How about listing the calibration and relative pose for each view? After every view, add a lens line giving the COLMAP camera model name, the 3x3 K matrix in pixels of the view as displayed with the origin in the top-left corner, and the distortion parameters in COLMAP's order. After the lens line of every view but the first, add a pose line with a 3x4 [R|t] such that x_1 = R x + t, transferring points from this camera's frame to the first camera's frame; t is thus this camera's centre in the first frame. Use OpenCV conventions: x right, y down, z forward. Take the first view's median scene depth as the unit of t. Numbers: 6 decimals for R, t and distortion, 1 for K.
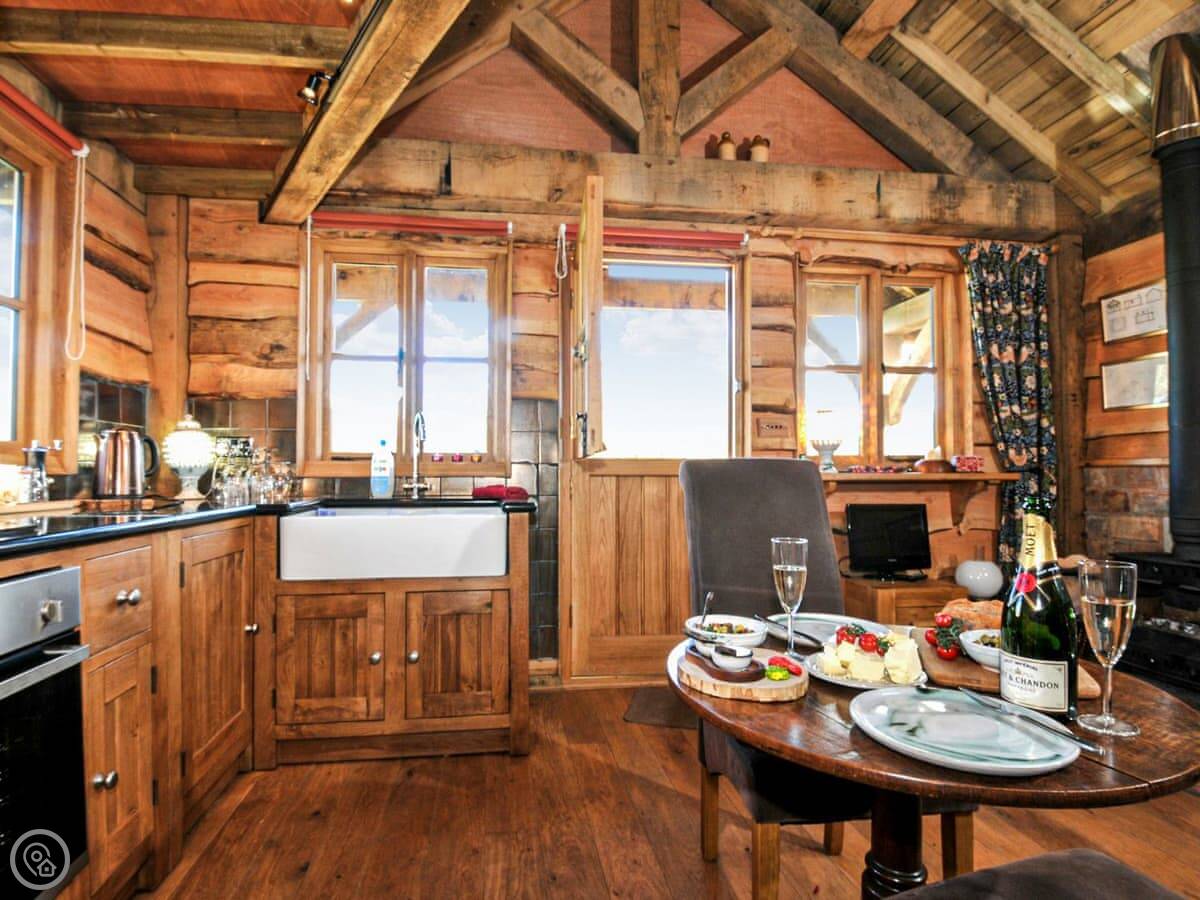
lens RADIAL K [[625.3, 0, 600.0], [0, 625.3, 450.0], [0, 0, 1]] dist [-0.002652, -0.000994]
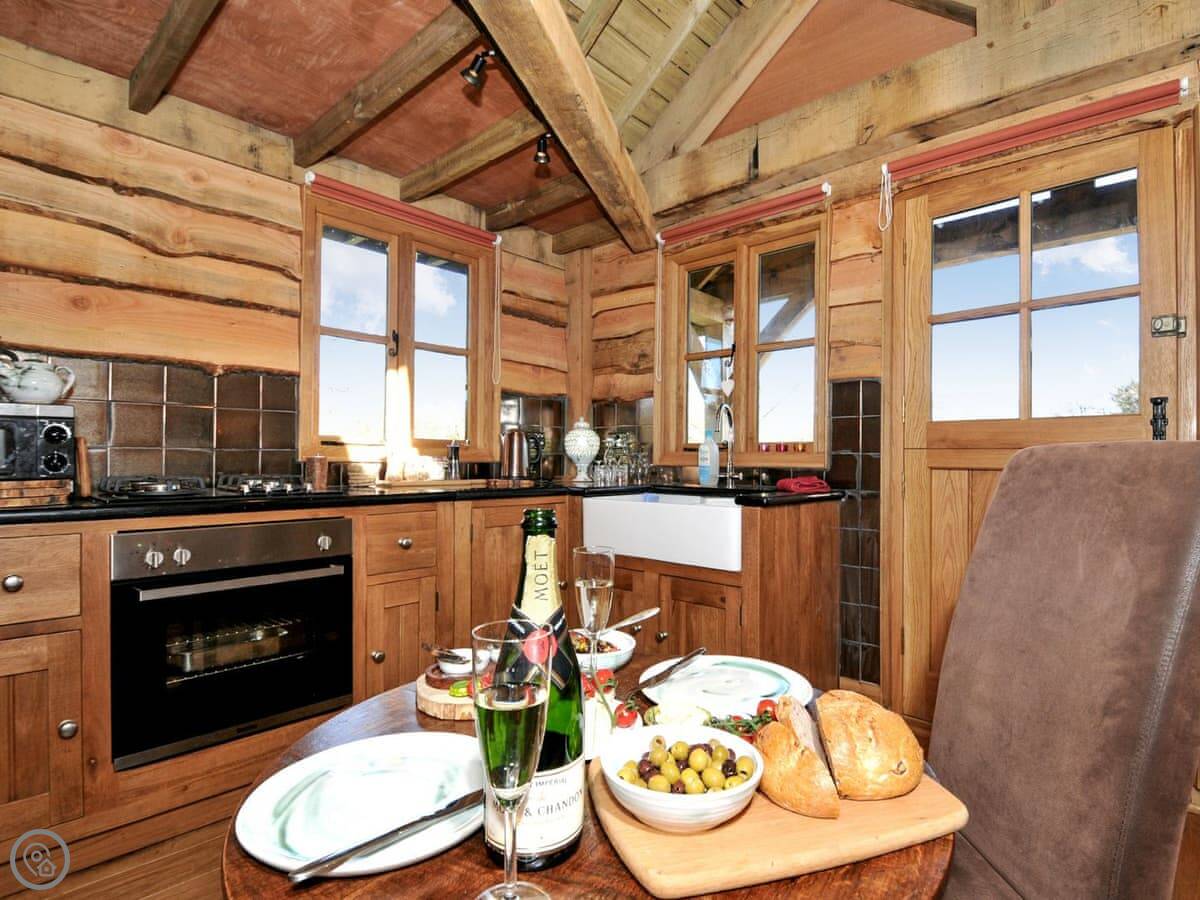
lens RADIAL K [[625.3, 0, 600.0], [0, 625.3, 450.0], [0, 0, 1]] dist [-0.002652, -0.000994]
pose [[0.640476, -0.008581, -0.767930, 0.340963], [0.016516, 0.999860, 0.002603, 0.009152], [0.767801, -0.014350, 0.640528, 0.179845]]
